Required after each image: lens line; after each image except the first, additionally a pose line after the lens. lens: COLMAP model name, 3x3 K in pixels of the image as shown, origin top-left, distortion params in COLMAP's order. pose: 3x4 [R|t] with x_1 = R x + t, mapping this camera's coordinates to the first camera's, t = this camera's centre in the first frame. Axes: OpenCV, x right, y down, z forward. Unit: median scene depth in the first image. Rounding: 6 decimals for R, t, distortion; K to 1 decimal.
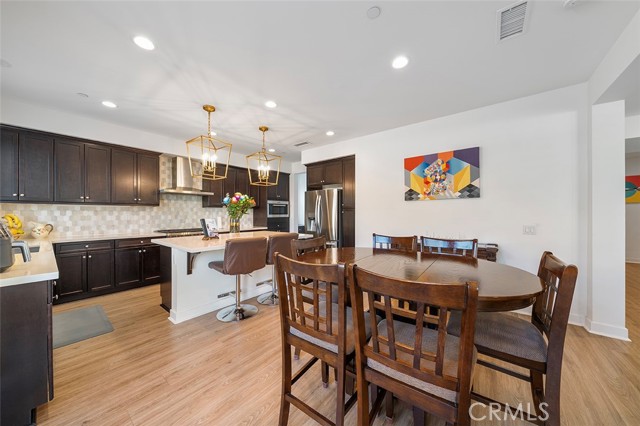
lens RADIAL K [[220.9, 0, 318.7], [0, 220.9, 213.7], [0, 0, 1]] dist [-0.004187, -0.000208]
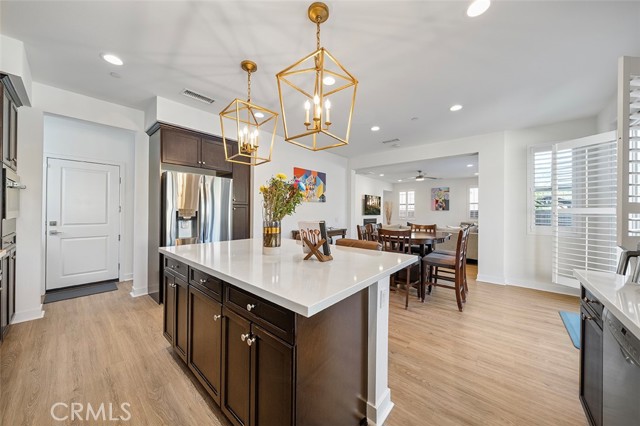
lens RADIAL K [[220.9, 0, 318.4], [0, 220.9, 210.3], [0, 0, 1]] dist [-0.004187, -0.000208]
pose [[0.043322, 0.005549, 0.999046, -0.849823], [-0.009619, 0.999941, -0.005136, 0.000028], [-0.999015, -0.009387, 0.043373, 0.808338]]
